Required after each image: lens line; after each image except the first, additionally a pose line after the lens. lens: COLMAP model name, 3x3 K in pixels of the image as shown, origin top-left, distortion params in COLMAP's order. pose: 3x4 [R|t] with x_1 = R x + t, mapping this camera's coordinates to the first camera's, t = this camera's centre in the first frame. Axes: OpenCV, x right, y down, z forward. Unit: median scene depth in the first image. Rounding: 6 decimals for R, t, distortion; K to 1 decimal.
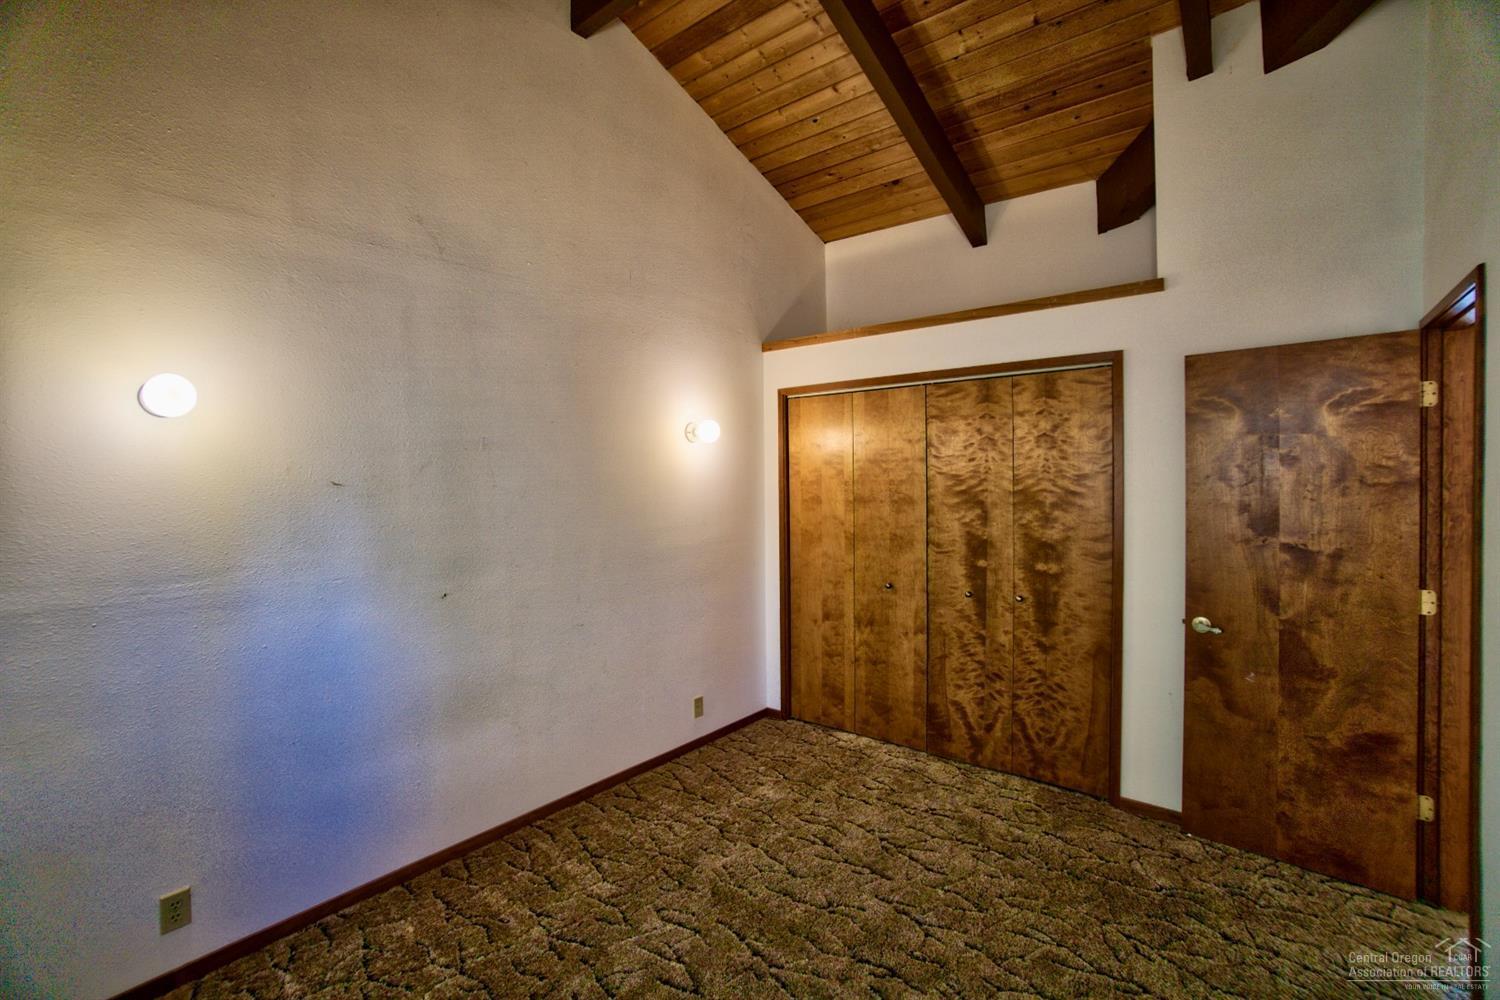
lens RADIAL K [[667.7, 0, 750.3], [0, 667.7, 496.5], [0, 0, 1]] dist [-0.018784, 0.002128]
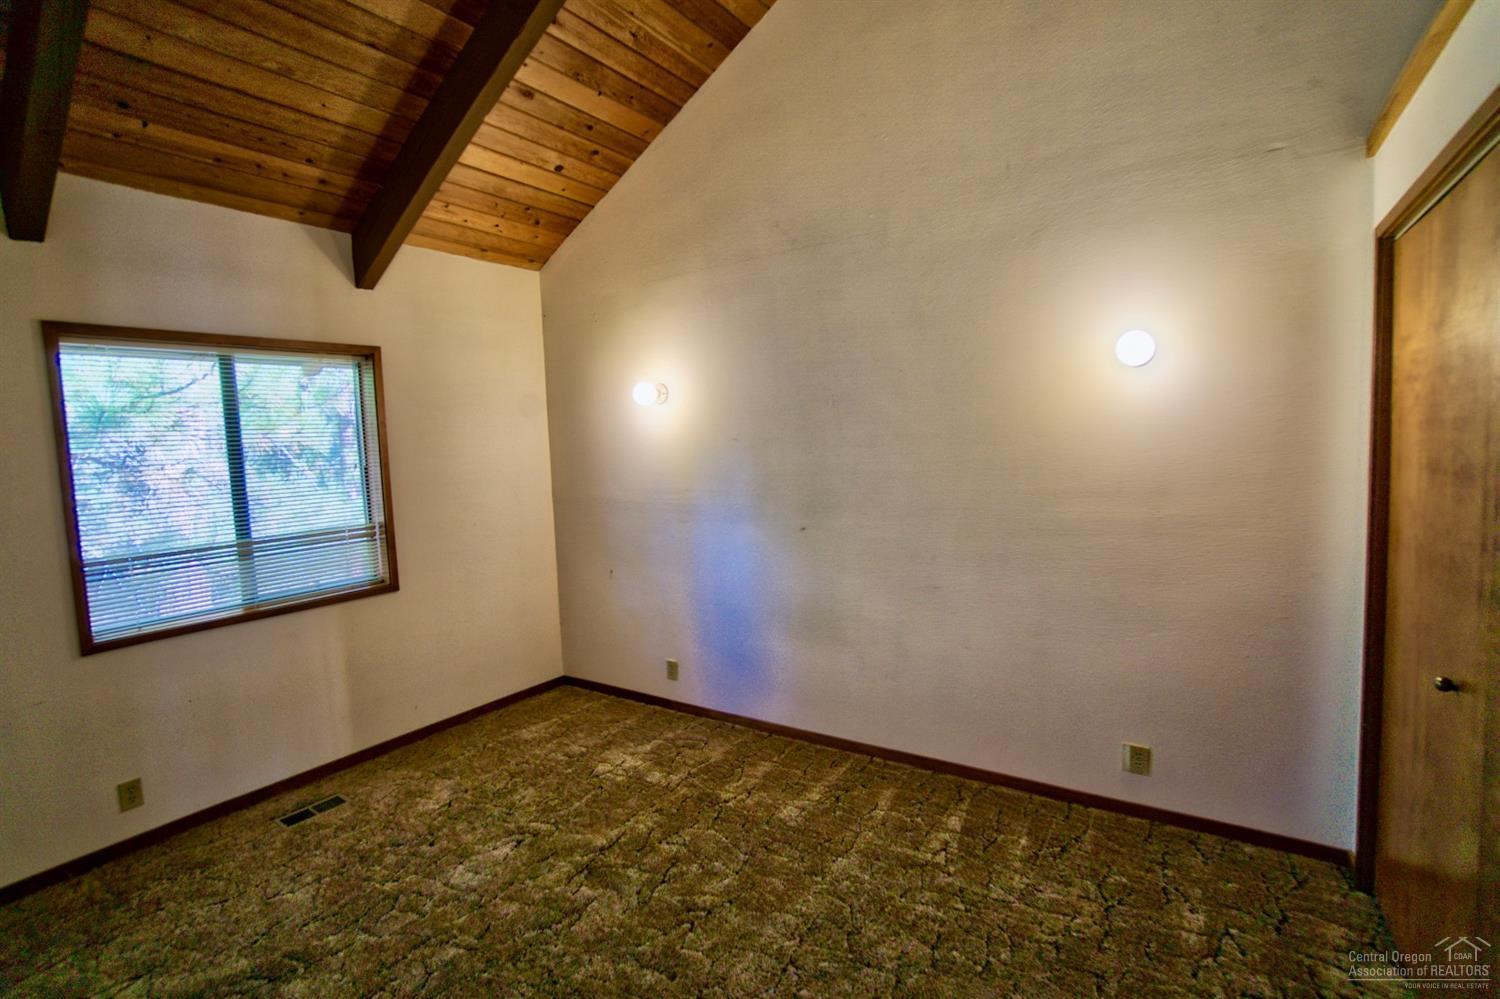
lens RADIAL K [[667.7, 0, 750.0], [0, 667.7, 504.8], [0, 0, 1]] dist [-0.018784, 0.002128]
pose [[0.115295, 0.091803, -0.989080, 0.654910], [0.003272, 0.995680, 0.092797, -0.008363], [0.993326, -0.013935, 0.114497, 0.672743]]
